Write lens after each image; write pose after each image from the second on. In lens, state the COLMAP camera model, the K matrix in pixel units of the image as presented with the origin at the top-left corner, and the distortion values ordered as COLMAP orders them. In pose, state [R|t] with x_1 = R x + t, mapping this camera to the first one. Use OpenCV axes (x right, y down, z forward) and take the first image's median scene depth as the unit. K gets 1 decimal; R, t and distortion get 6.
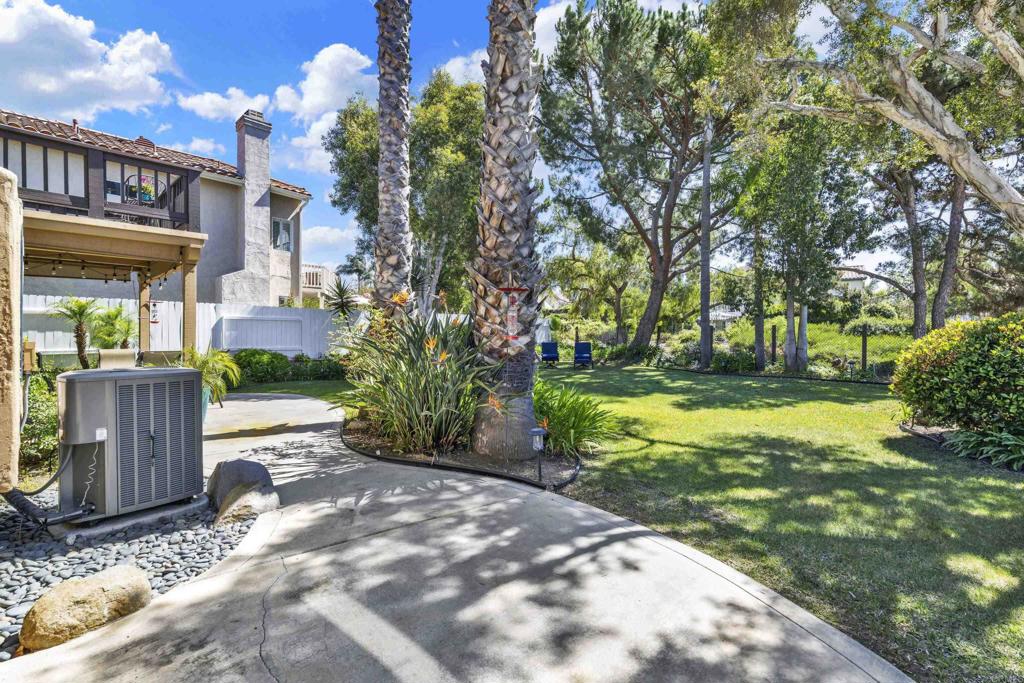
lens RADIAL K [[460.2, 0, 509.9], [0, 460.2, 336.6], [0, 0, 1]] dist [0.004880, 0.000779]
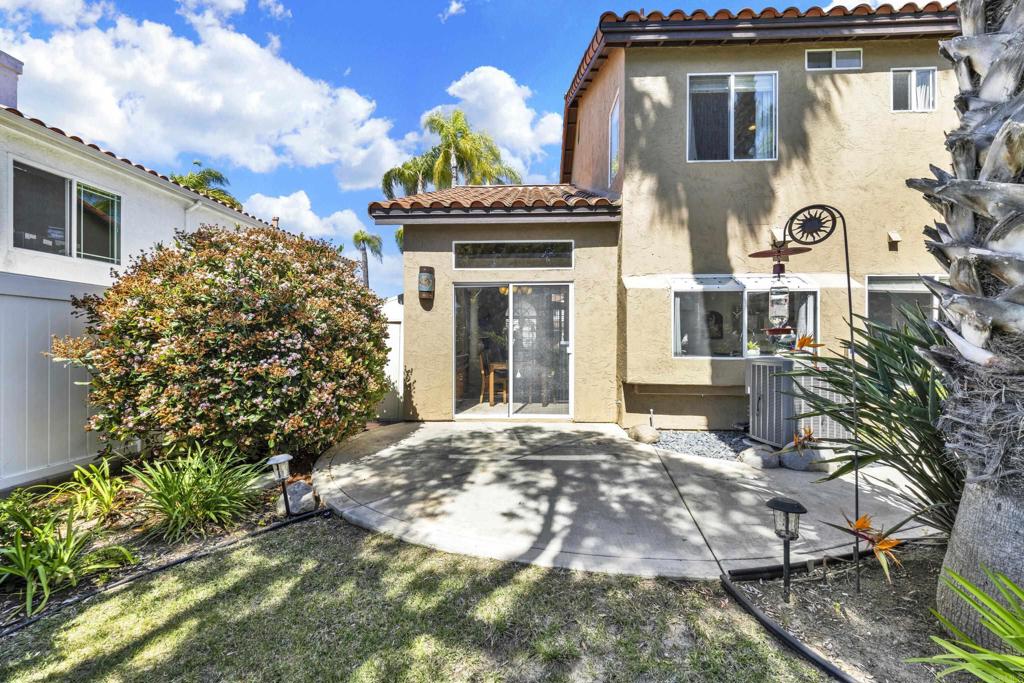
lens RADIAL K [[404.8, 0, 511.7], [0, 404.8, 339.1], [0, 0, 1]] dist [-0.001732, -0.002205]
pose [[-0.763345, -0.005345, -0.645969, 0.928692], [-0.002256, 0.999982, -0.005609, 0.024120], [0.645987, -0.002825, -0.763343, 1.764918]]
